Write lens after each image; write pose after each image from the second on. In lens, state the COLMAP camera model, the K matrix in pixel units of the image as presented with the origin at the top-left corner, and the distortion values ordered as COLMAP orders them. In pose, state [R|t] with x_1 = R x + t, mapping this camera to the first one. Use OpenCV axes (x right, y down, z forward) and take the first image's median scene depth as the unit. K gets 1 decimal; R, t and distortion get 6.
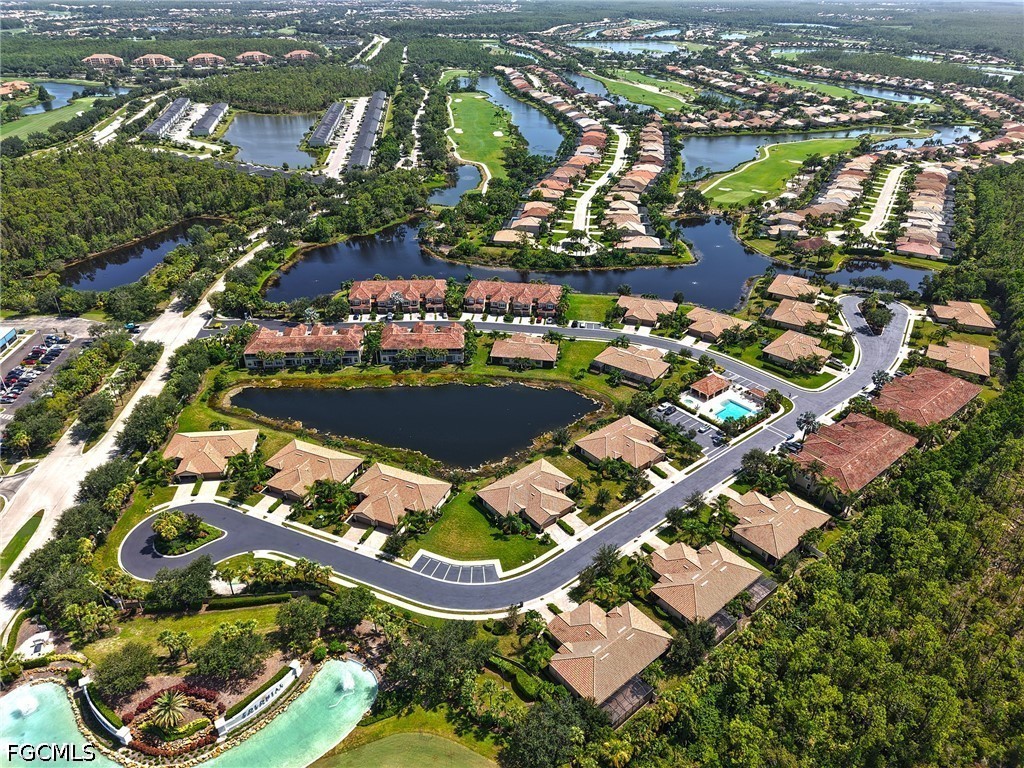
lens RADIAL K [[708.9, 0, 506.7], [0, 708.9, 380.9], [0, 0, 1]] dist [0.054325, -0.065750]
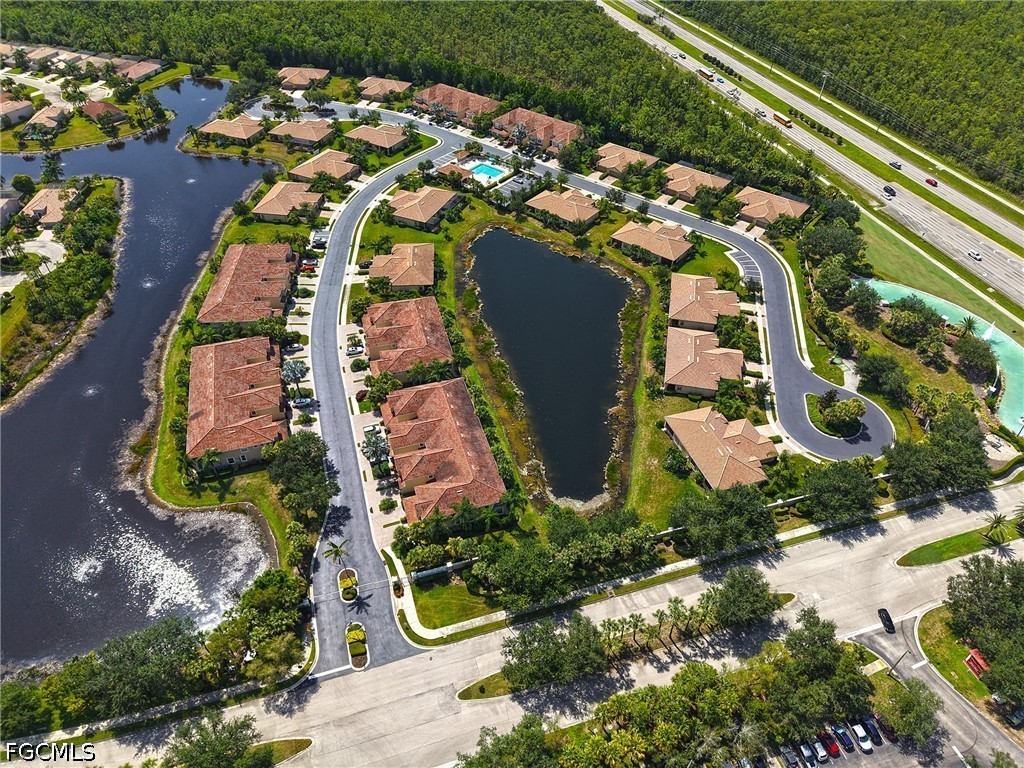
lens RADIAL K [[708.9, 0, 506.7], [0, 708.9, 380.9], [0, 0, 1]] dist [0.054325, -0.065750]
pose [[-0.224180, -0.651717, 0.724575, -0.982729], [0.467173, 0.580636, 0.666792, -0.659455], [-0.855273, 0.487983, 0.174298, 1.119959]]
